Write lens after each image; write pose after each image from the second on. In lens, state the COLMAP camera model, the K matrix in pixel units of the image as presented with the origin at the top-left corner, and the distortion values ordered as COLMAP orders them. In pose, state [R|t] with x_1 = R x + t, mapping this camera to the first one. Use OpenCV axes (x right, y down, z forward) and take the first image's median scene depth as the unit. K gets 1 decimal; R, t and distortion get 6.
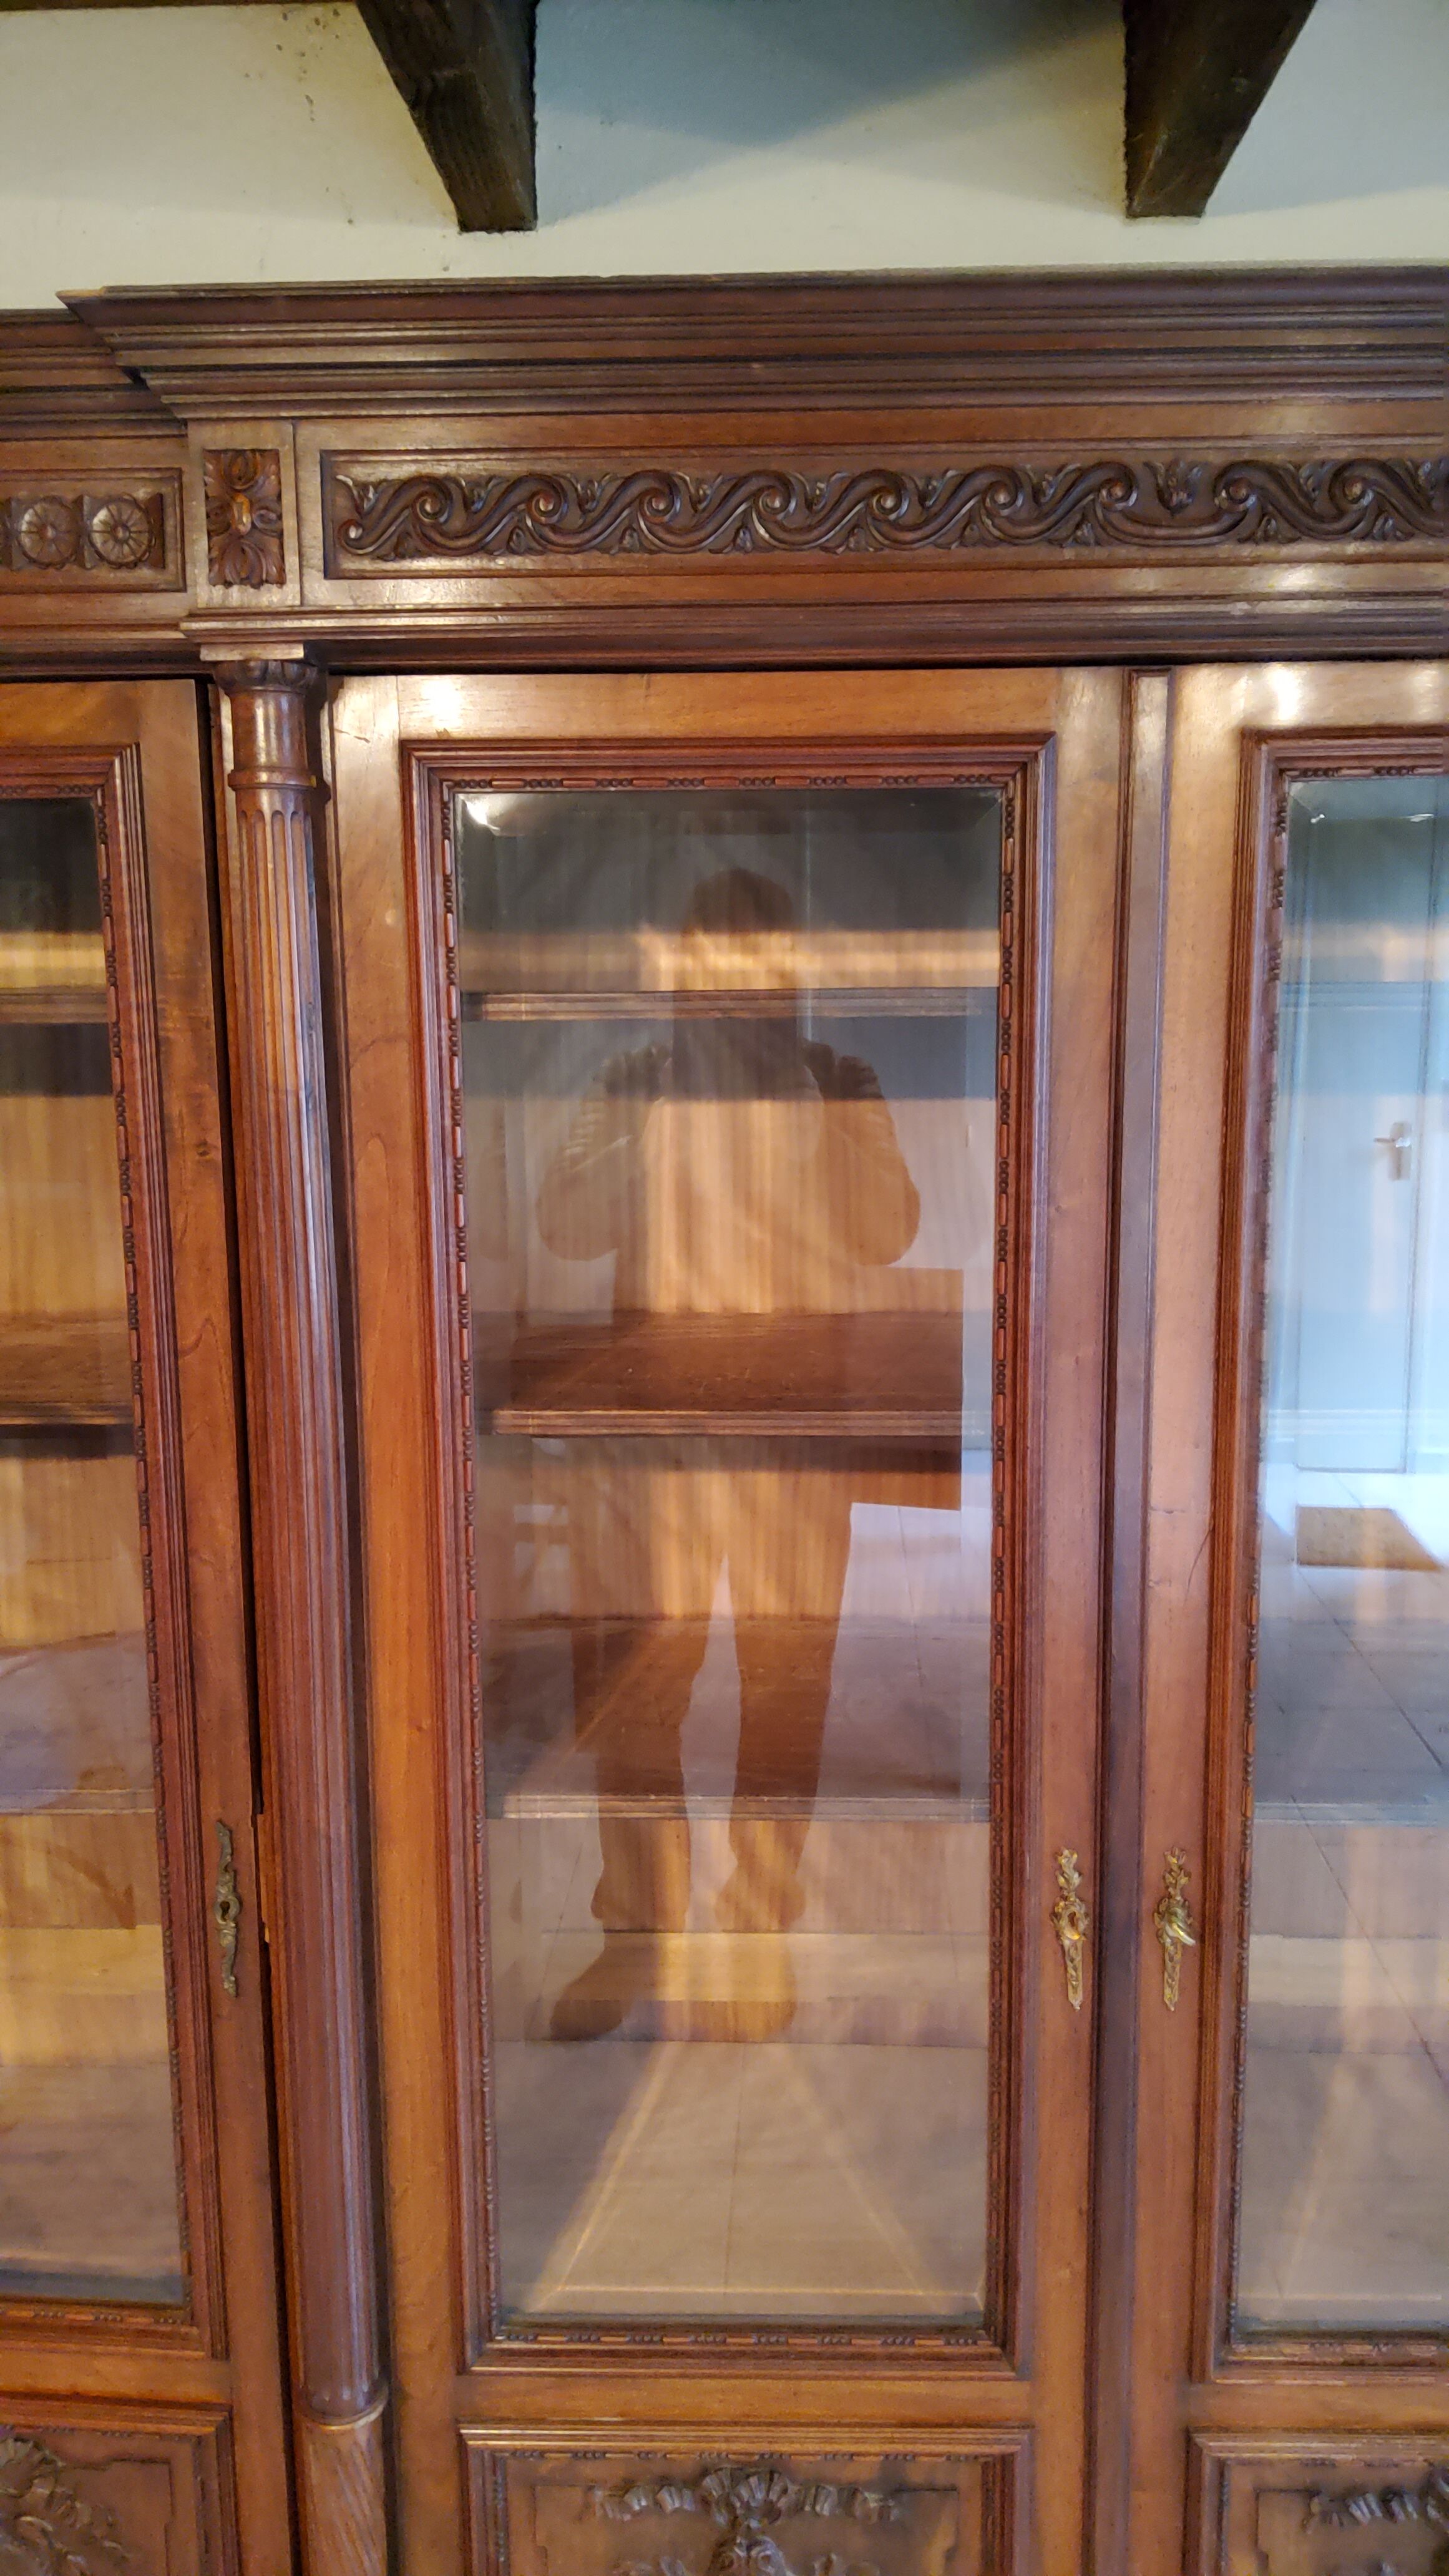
lens RADIAL K [[1934.3, 0, 743.6], [0, 1934.3, 1273.1], [0, 0, 1]] dist [0.077317, -0.116591]
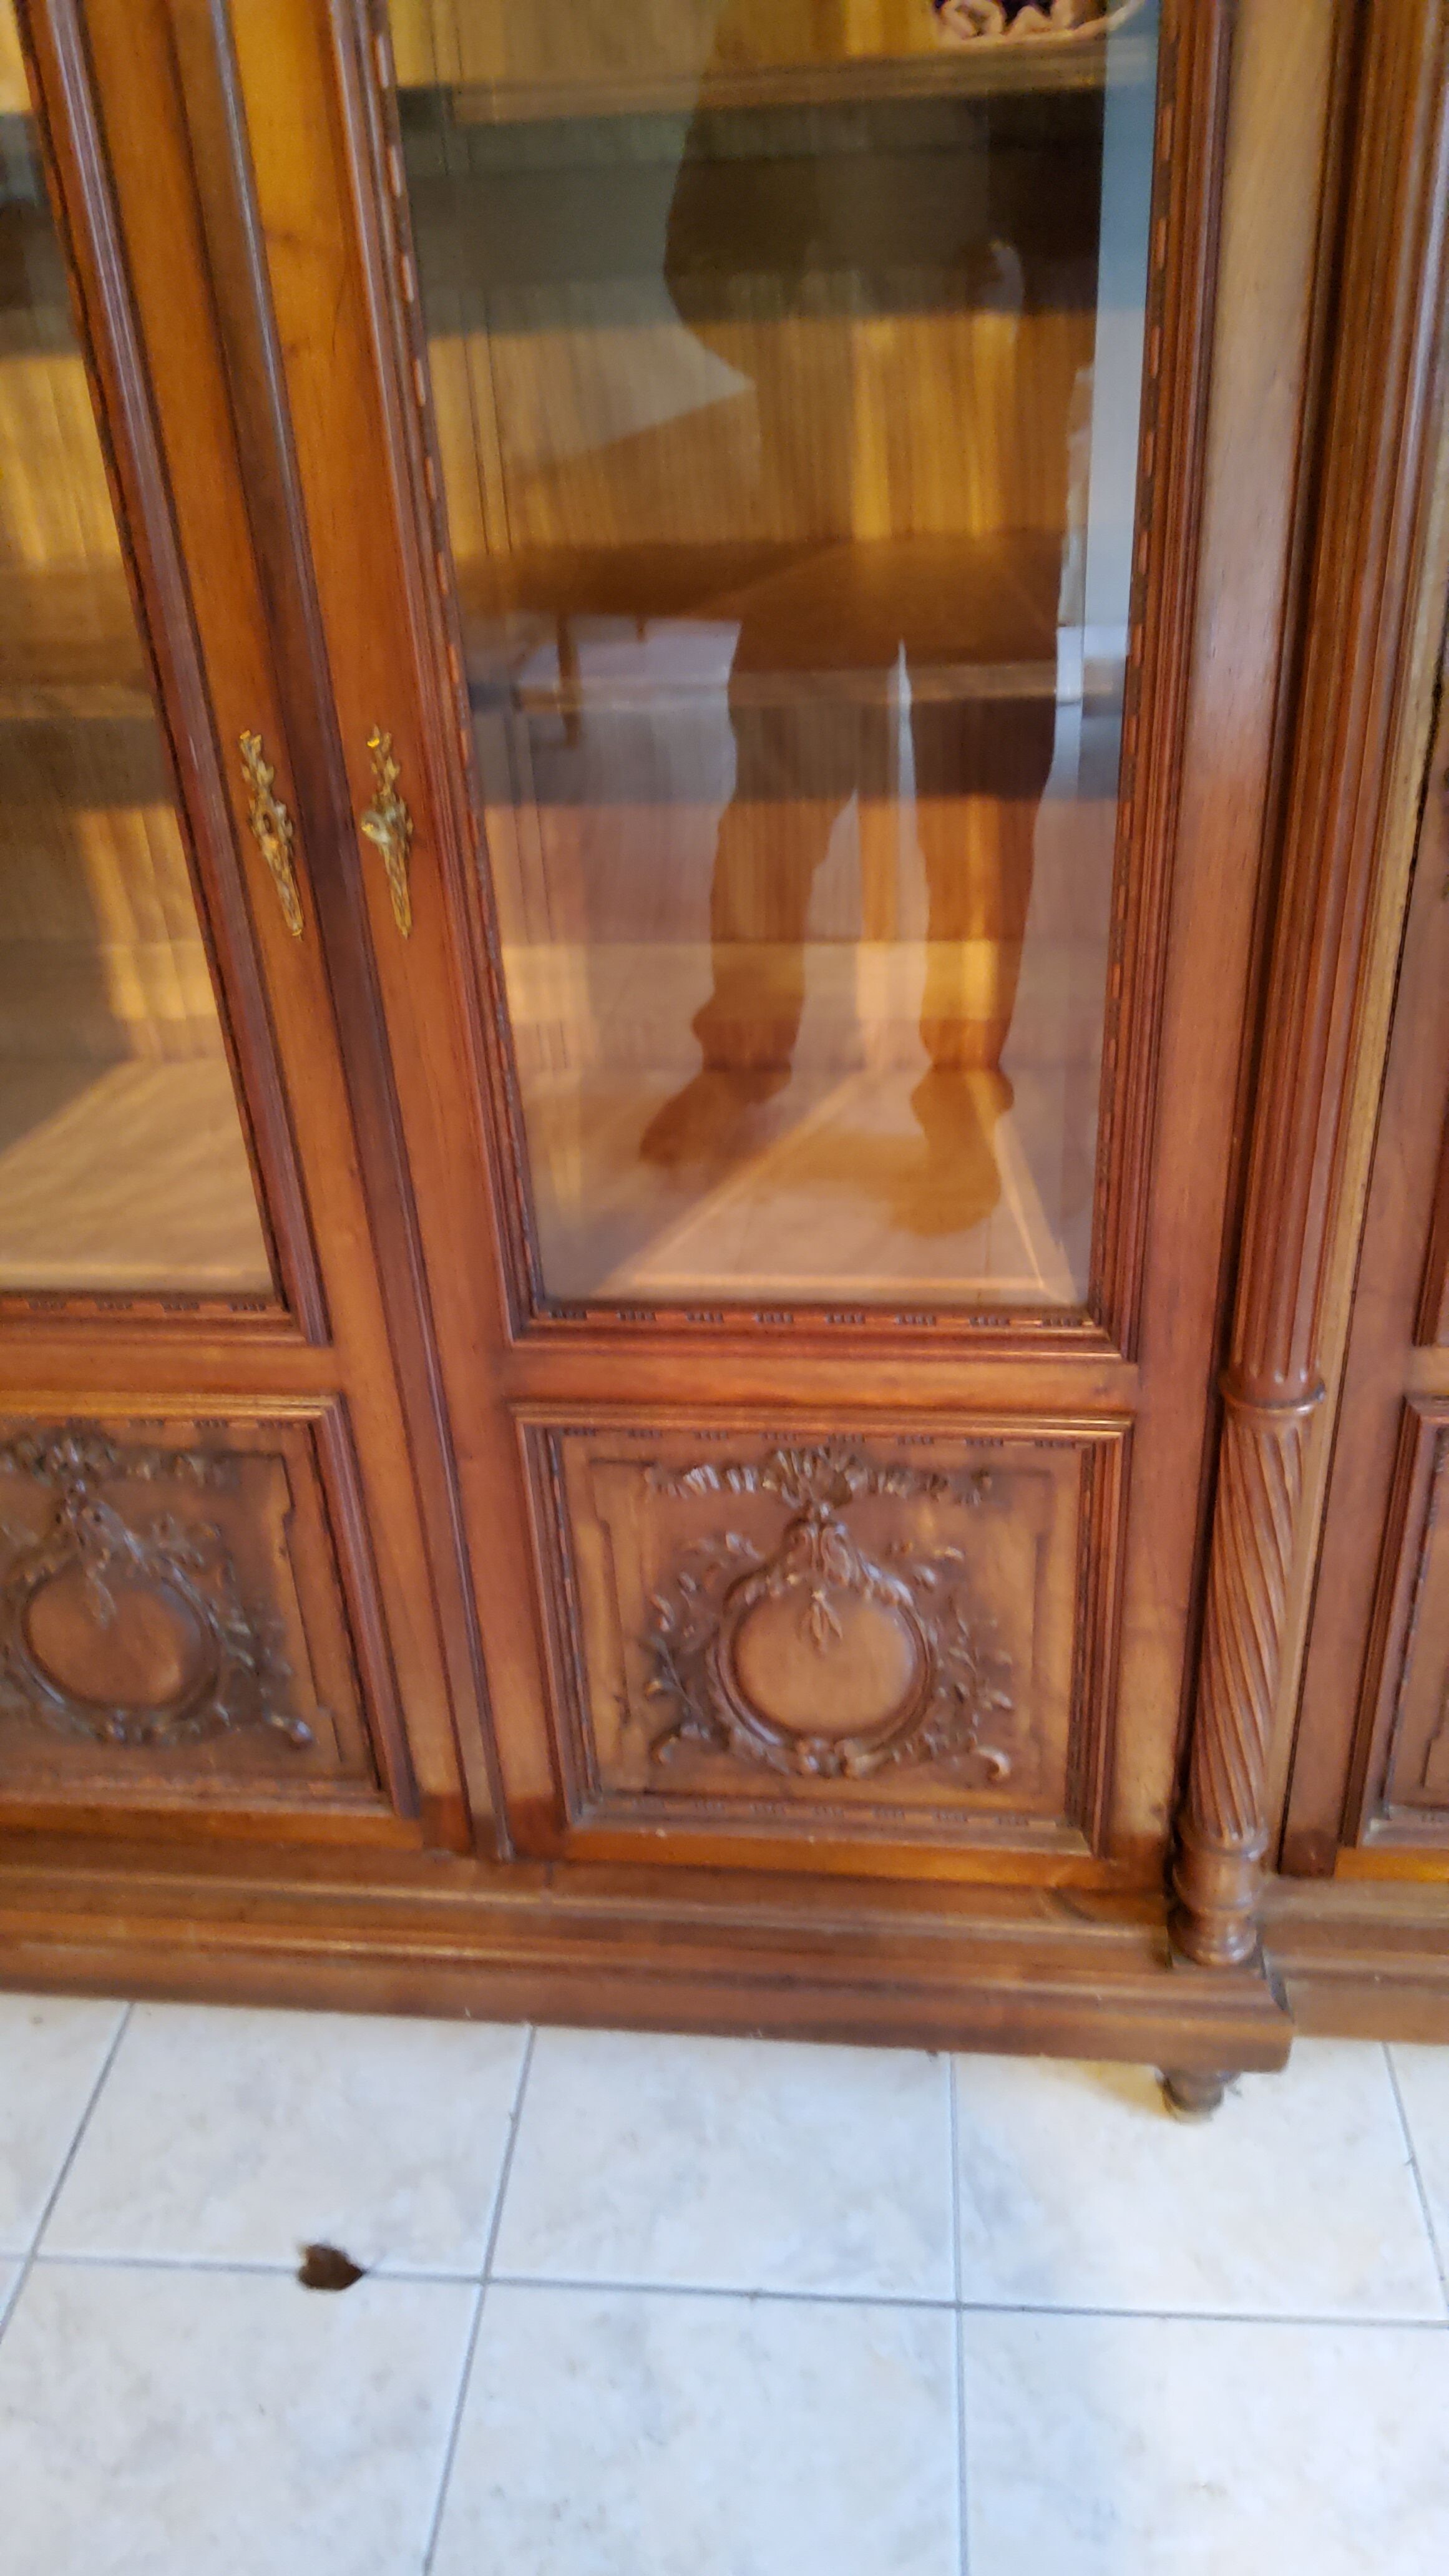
lens RADIAL K [[1934.3, 0, 737.4], [0, 1934.3, 1280.0], [0, 0, 1]] dist [0.077317, -0.116591]
pose [[0.995690, 0.004441, -0.092638, 0.420386], [0.029981, 0.929810, 0.366817, 0.204703], [0.087765, -0.368014, 0.925669, 0.179924]]
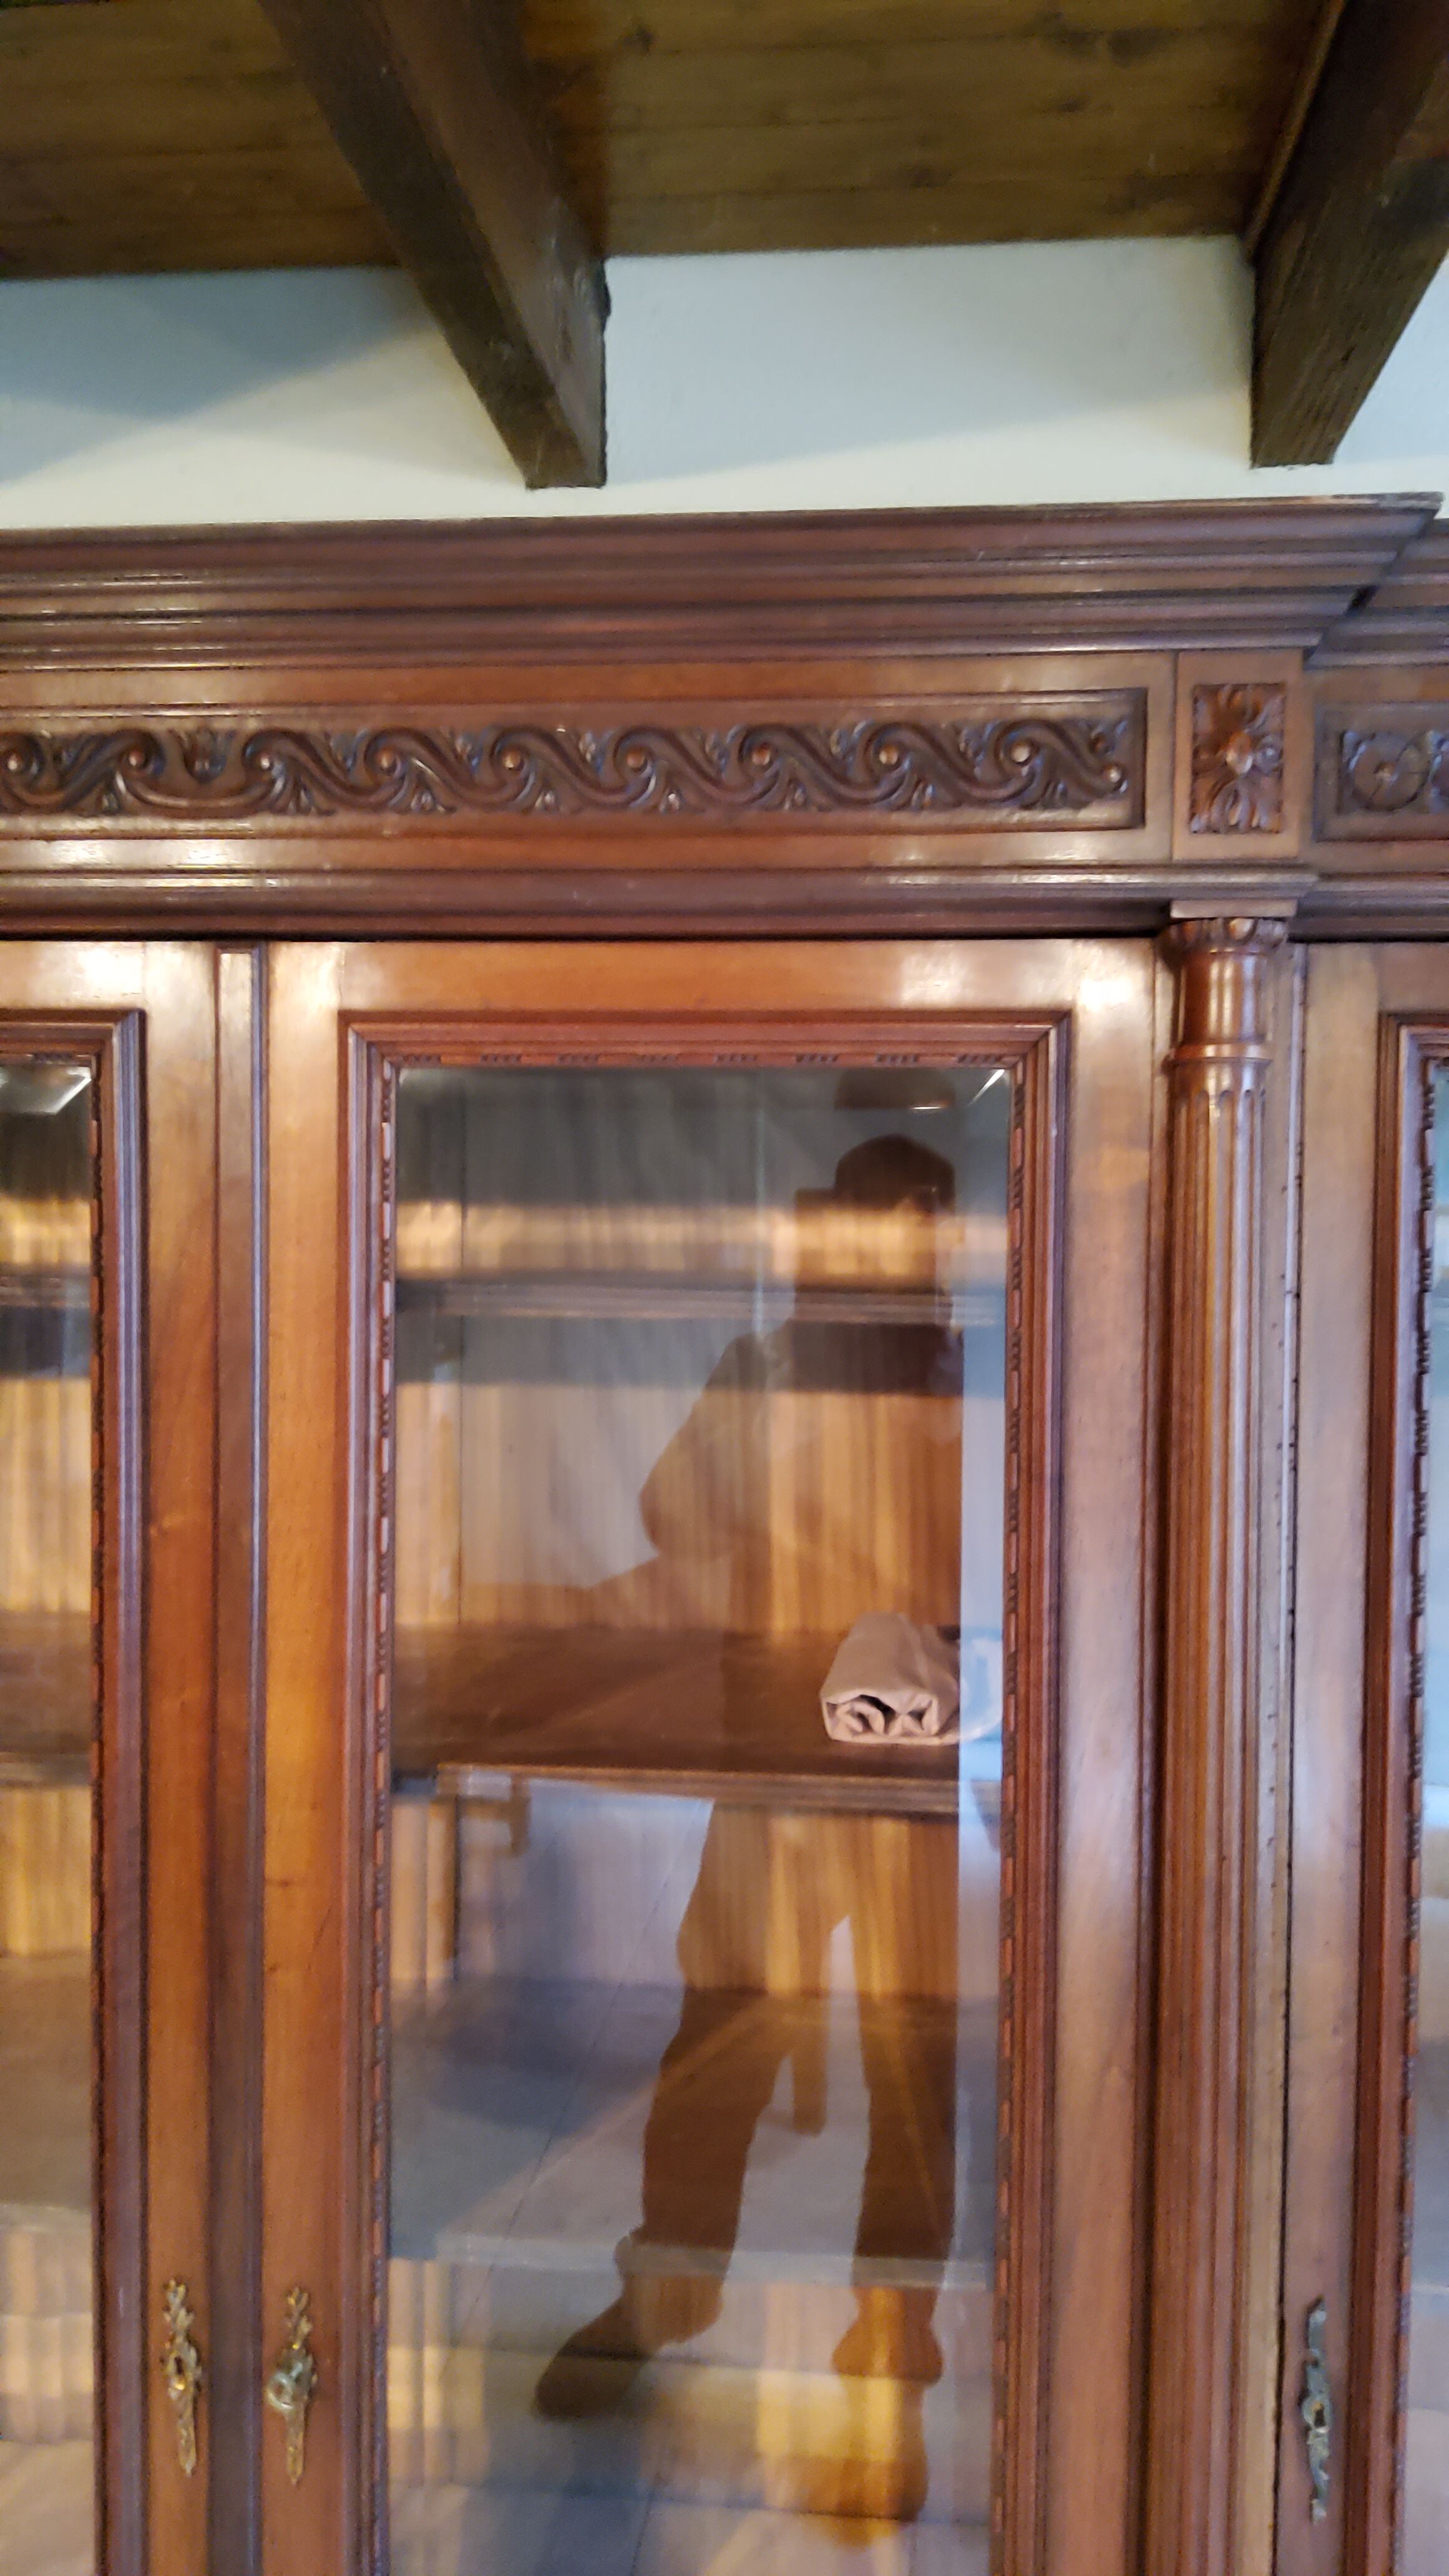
lens RADIAL K [[1934.3, 0, 737.9], [0, 1934.3, 1275.1], [0, 0, 1]] dist [0.077317, -0.116591]
pose [[0.997067, 0.020482, -0.073738, 0.442595], [-0.029407, 0.992086, -0.122066, -0.042170], [0.070654, 0.123876, 0.989779, 0.107322]]
